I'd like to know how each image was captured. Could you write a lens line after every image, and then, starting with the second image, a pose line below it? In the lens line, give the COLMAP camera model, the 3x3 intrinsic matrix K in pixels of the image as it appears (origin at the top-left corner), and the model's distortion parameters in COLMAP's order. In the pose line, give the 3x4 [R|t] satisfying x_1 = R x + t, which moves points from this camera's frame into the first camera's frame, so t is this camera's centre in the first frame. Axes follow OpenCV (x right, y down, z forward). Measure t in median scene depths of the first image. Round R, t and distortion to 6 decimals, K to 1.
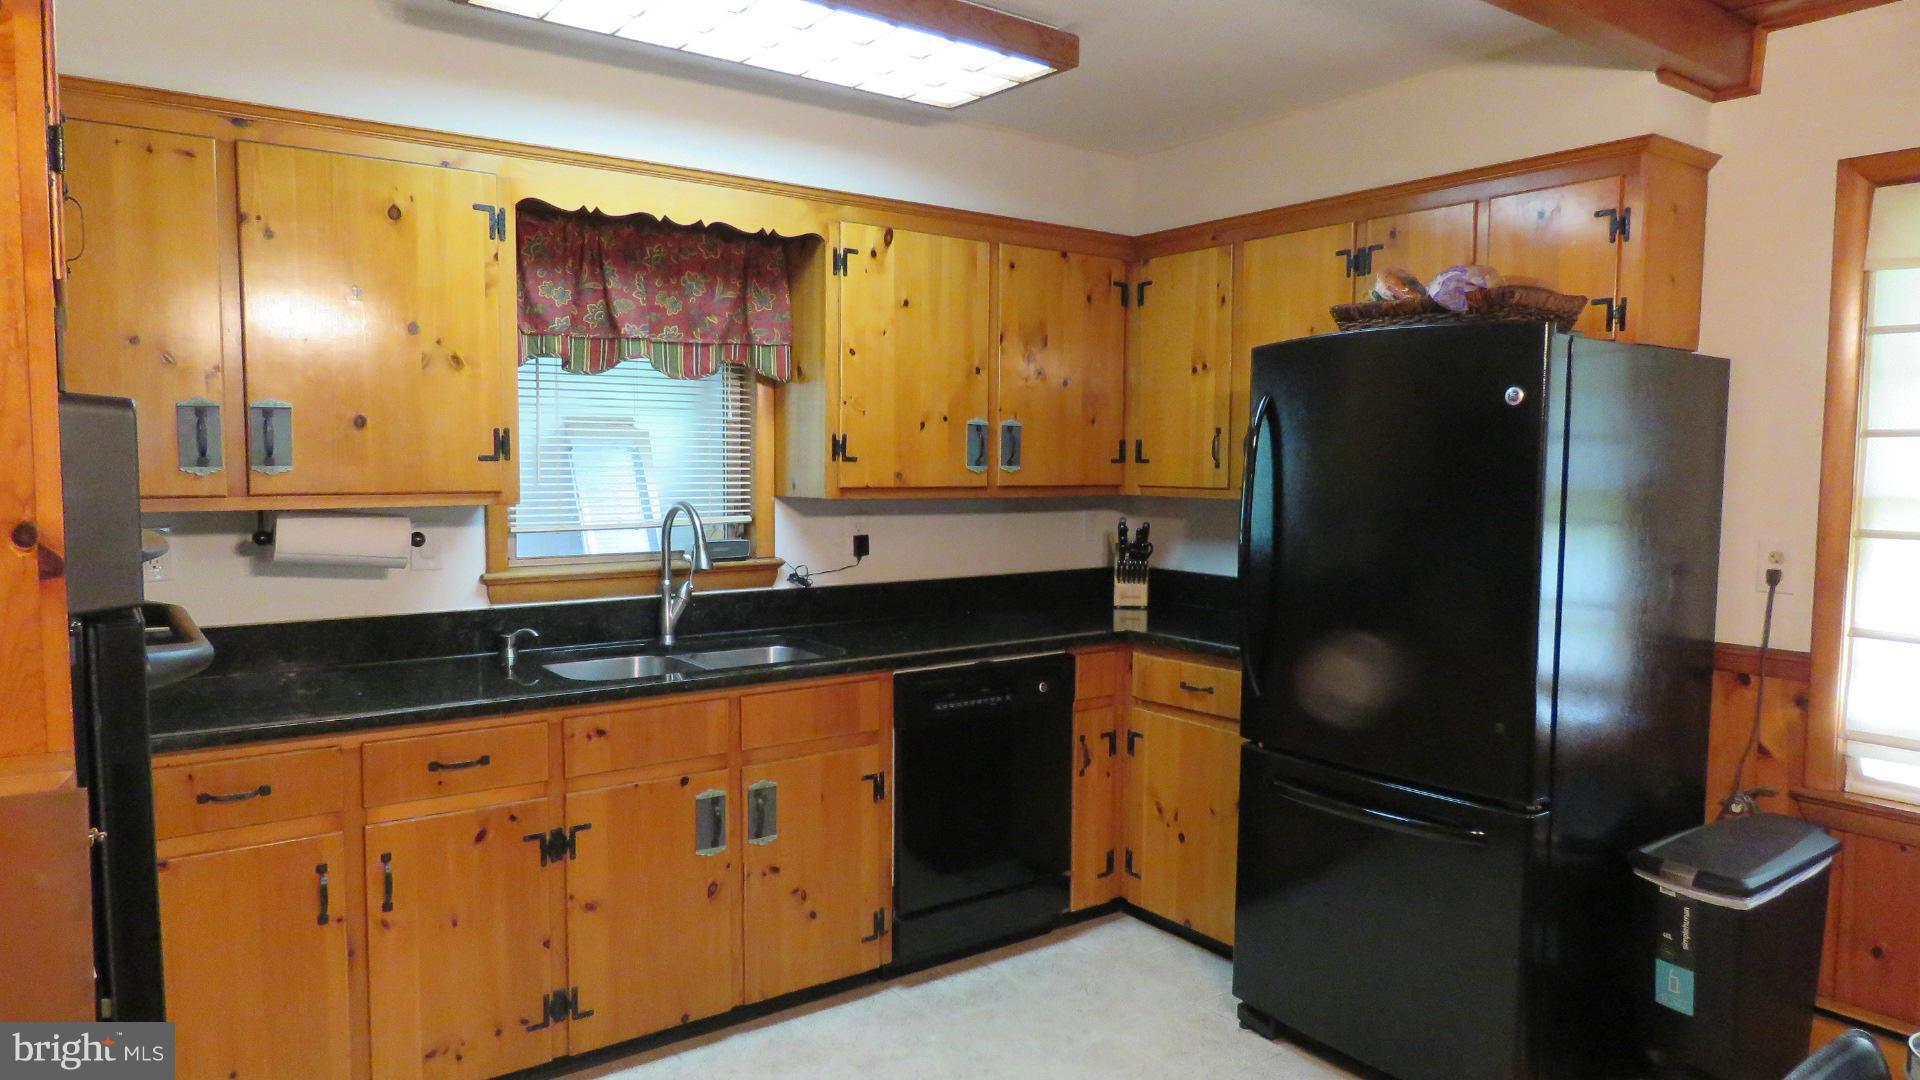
lens RADIAL K [[1218.5, 0, 957.2], [0, 1218.5, 545.6], [0, 0, 1]] dist [-0.025902, 0.001149]
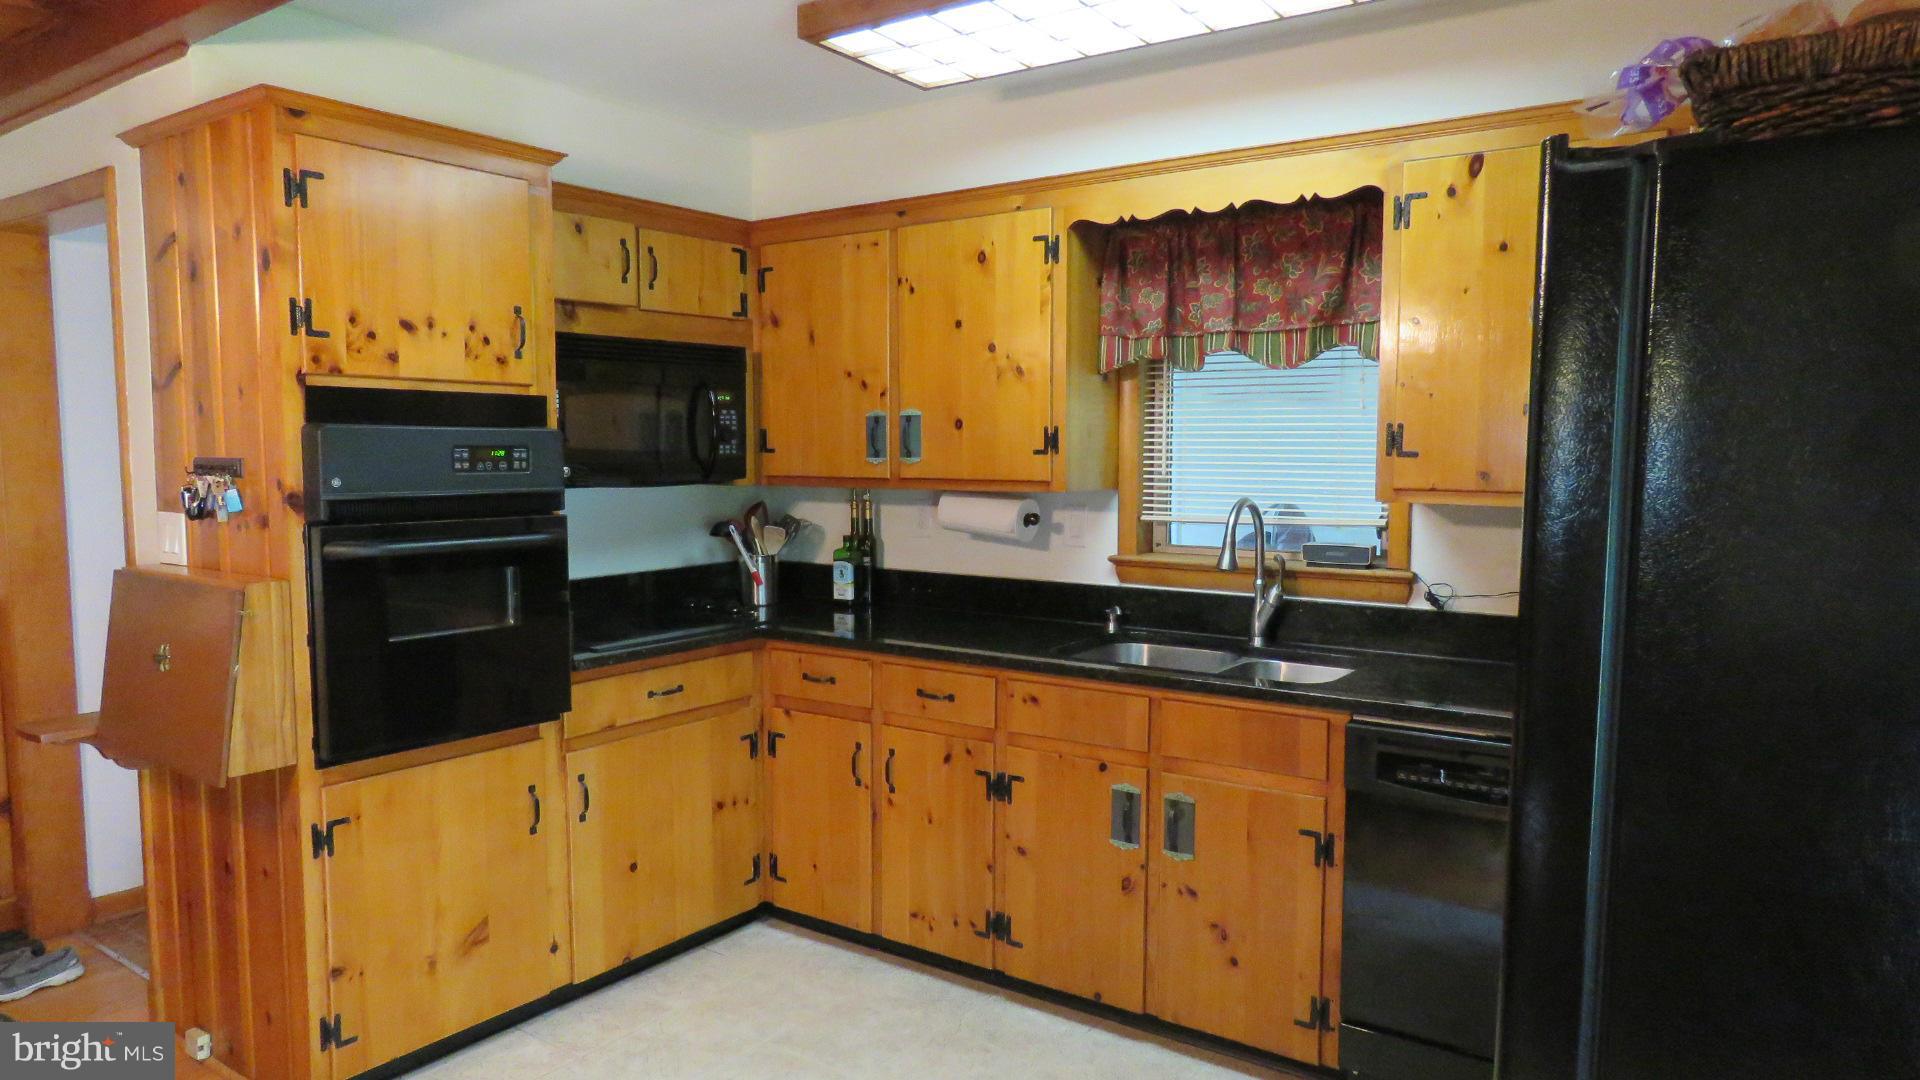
lens RADIAL K [[1218.5, 0, 956.6], [0, 1218.5, 545.1], [0, 0, 1]] dist [-0.025902, 0.001149]
pose [[0.311987, 0.069961, -0.947507, 0.642650], [-0.069057, 0.996317, 0.050827, -0.033521], [0.947573, 0.049575, 0.315670, 0.506806]]
